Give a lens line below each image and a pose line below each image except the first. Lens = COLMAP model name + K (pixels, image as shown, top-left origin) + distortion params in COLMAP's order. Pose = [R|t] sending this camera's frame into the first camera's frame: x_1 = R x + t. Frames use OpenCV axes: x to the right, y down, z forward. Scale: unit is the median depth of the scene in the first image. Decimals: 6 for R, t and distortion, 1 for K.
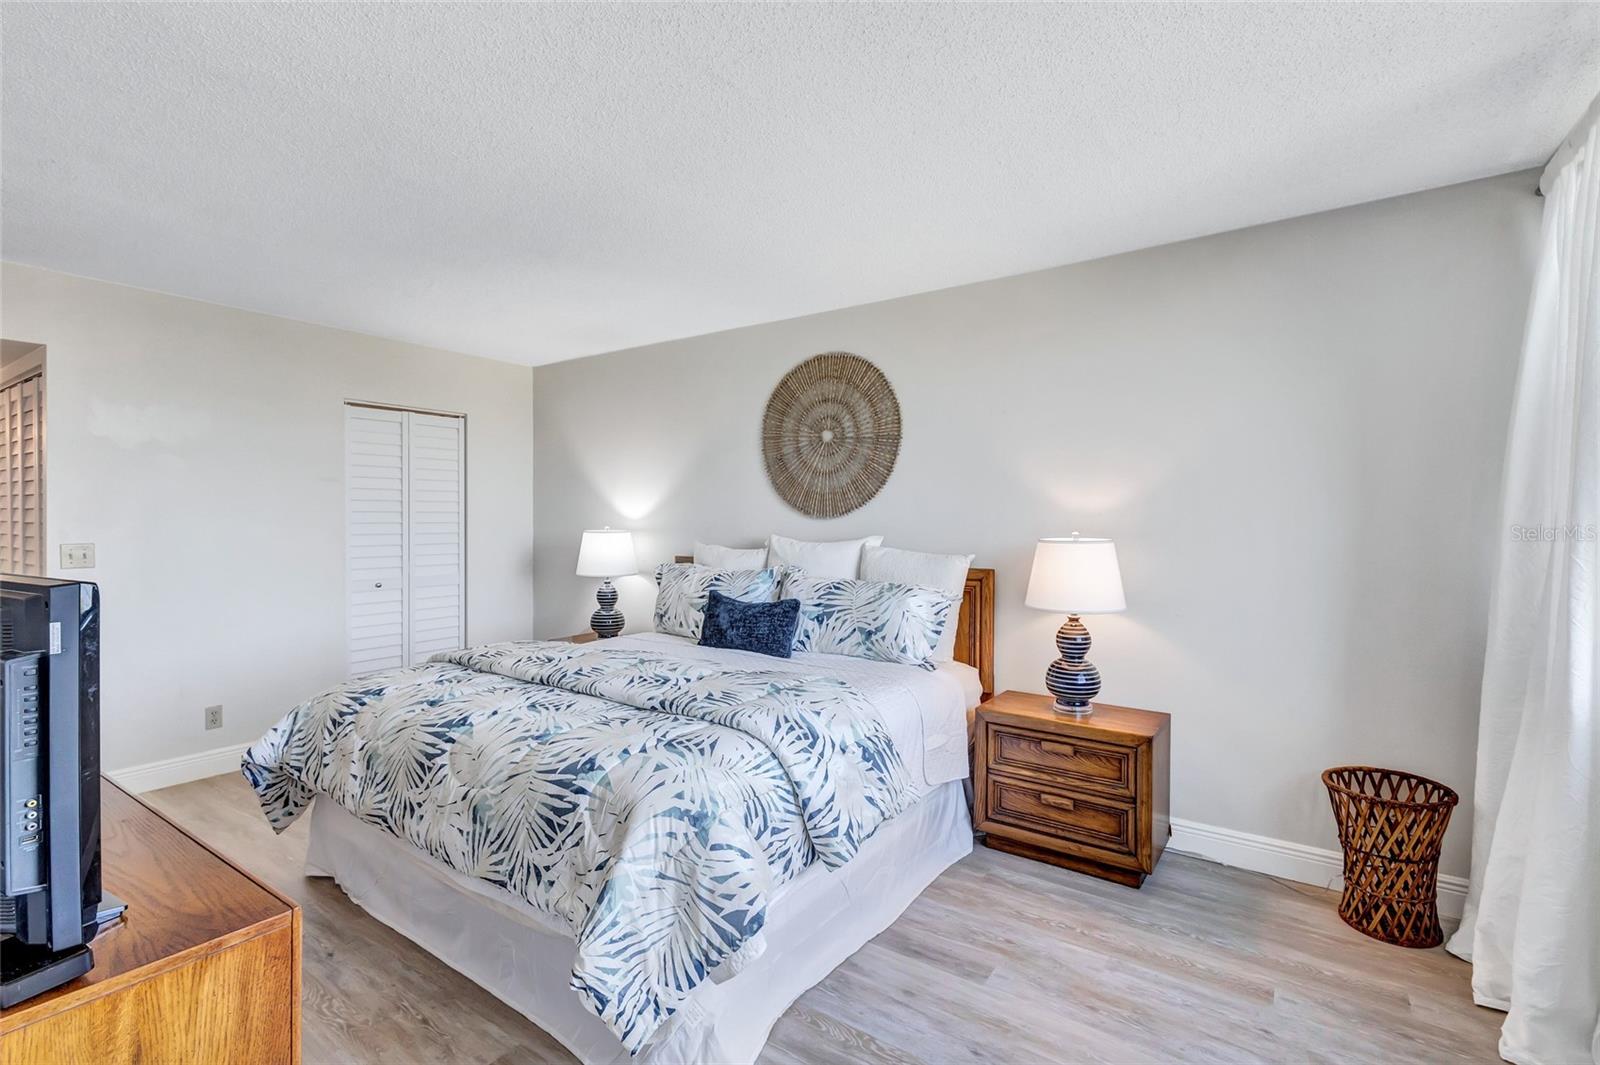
lens RADIAL K [[748.4, 0, 796.0], [0, 748.4, 525.6], [0, 0, 1]] dist [0.010273, -0.000637]
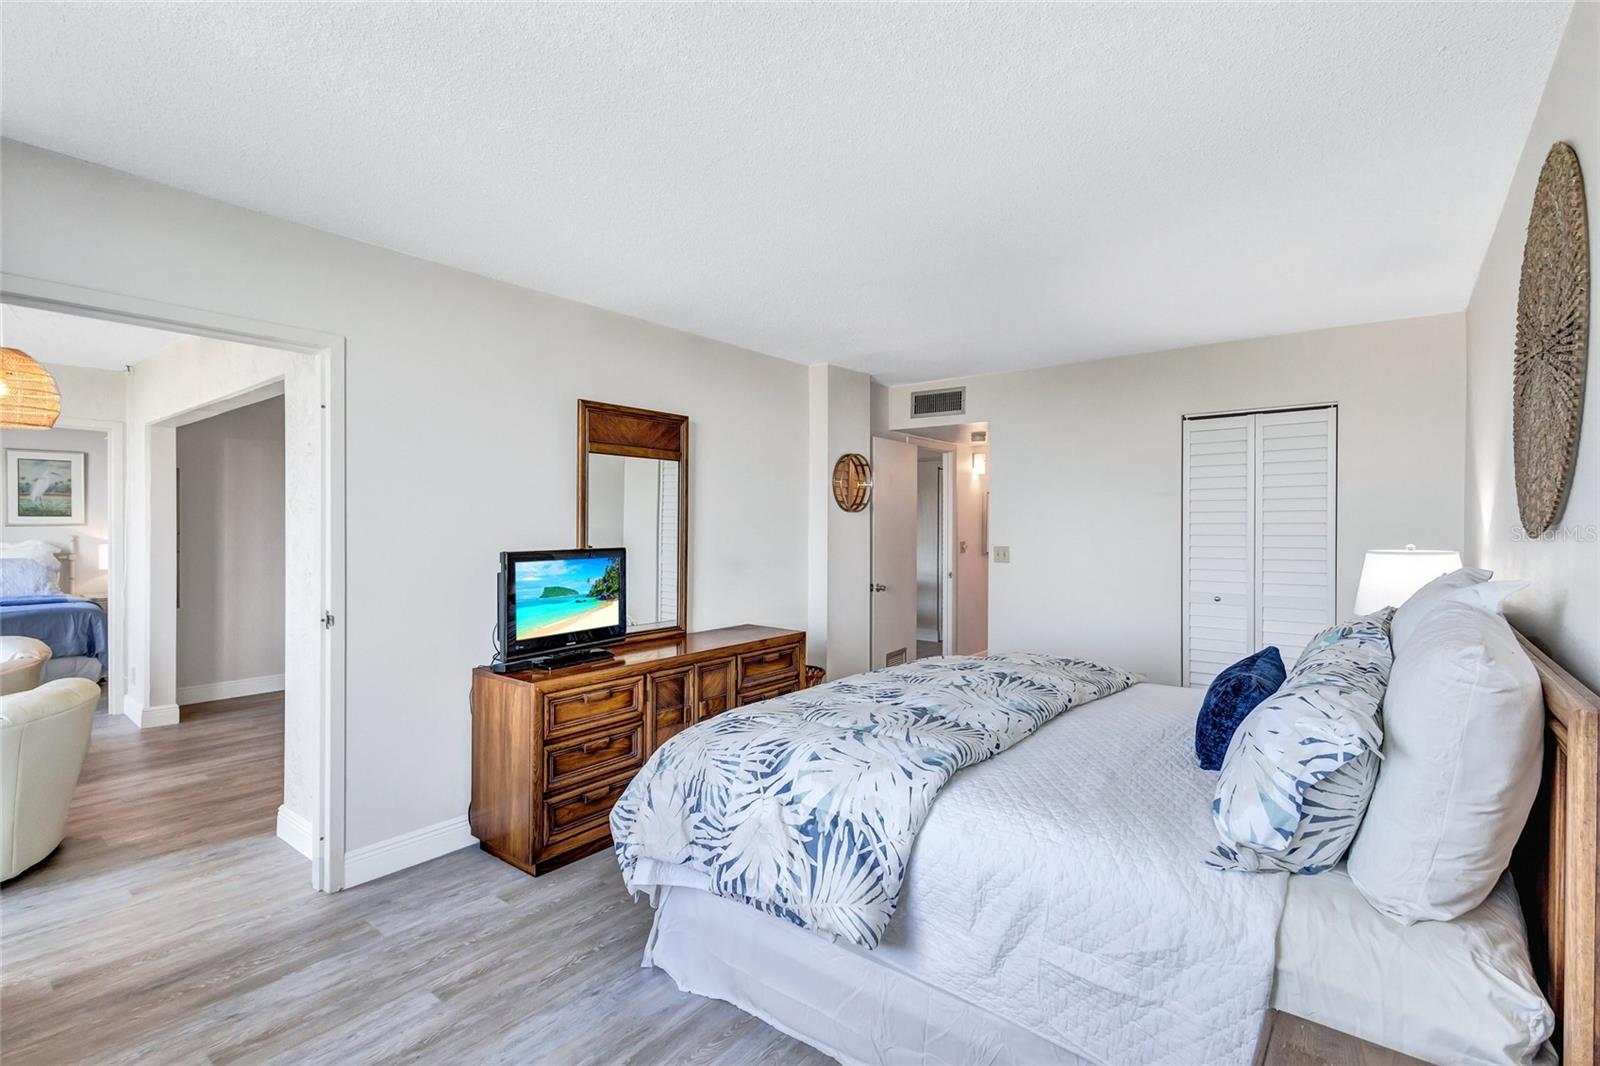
lens RADIAL K [[748.4, 0, 796.0], [0, 748.4, 526.1], [0, 0, 1]] dist [0.010273, -0.000637]
pose [[-0.075002, 0.001759, -0.997182, 0.653274], [-0.009536, 0.999951, 0.002481, -0.016923], [0.997138, 0.009695, -0.074982, 0.749960]]
